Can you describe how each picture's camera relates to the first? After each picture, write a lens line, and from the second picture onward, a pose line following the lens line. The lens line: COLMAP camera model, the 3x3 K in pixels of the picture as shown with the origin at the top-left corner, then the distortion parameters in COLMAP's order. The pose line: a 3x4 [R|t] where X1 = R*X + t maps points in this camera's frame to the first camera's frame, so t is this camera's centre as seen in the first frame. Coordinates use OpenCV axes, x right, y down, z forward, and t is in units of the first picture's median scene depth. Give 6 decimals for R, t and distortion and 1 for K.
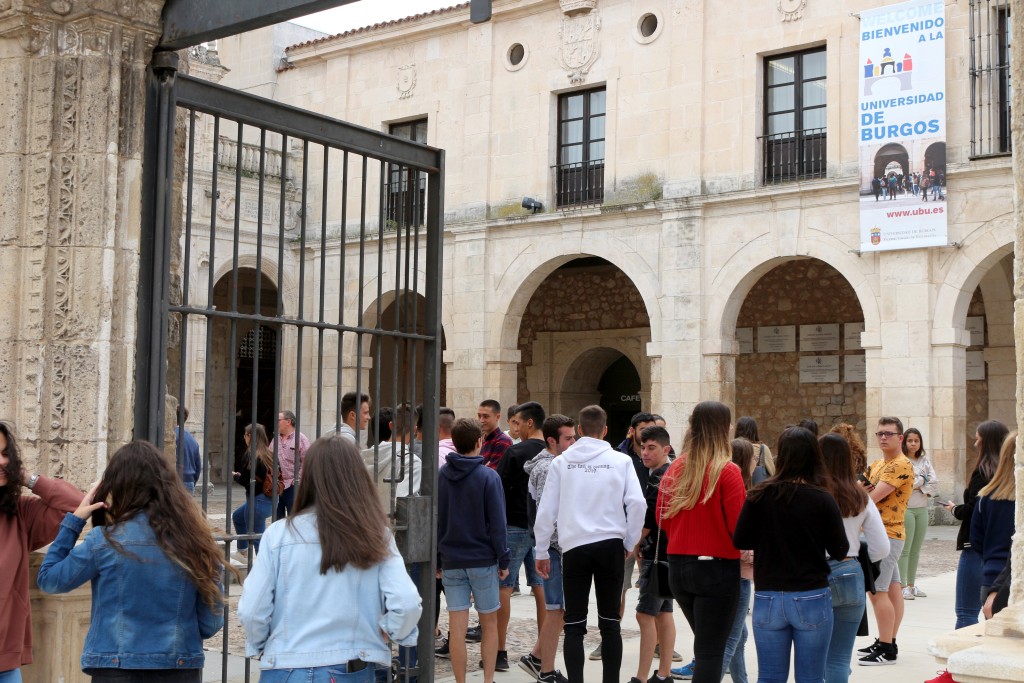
lens RADIAL K [[1443.5, 0, 512.0], [0, 1443.5, 341.5], [0, 0, 1]] dist [-0.030445, -0.058793]
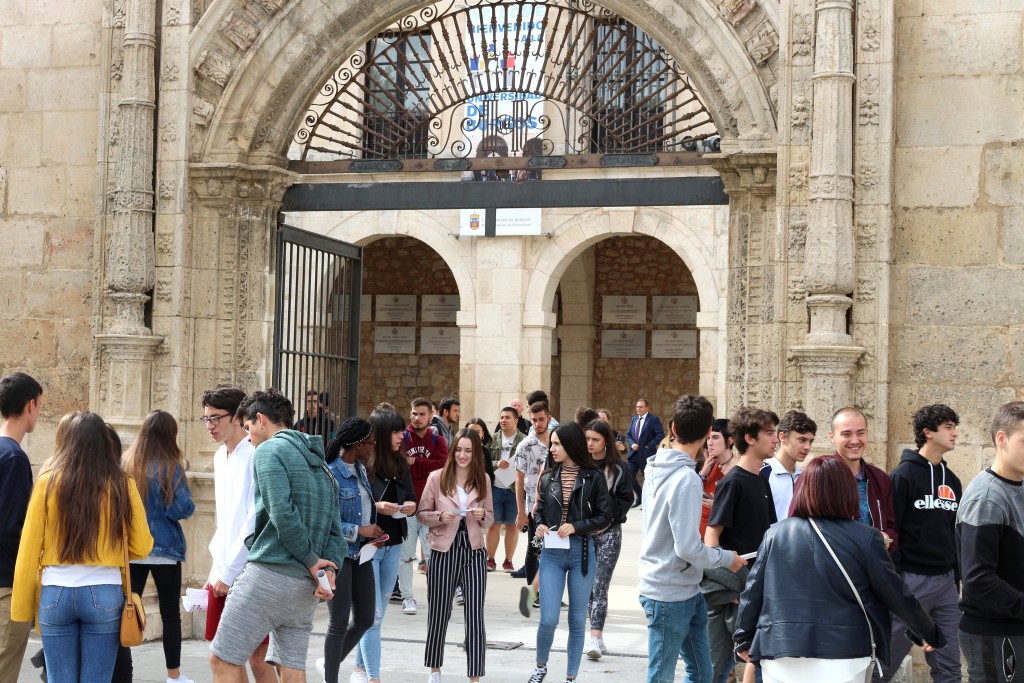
lens RADIAL K [[1989.8, 0, 512.0], [0, 1989.8, 341.5], [0, 0, 1]] dist [0.011880, 0.005946]
pose [[0.942464, 0.021110, 0.333639, -0.207849], [-0.033726, 0.998917, 0.032067, -0.032677], [-0.332601, -0.041474, 0.942155, -0.392768]]
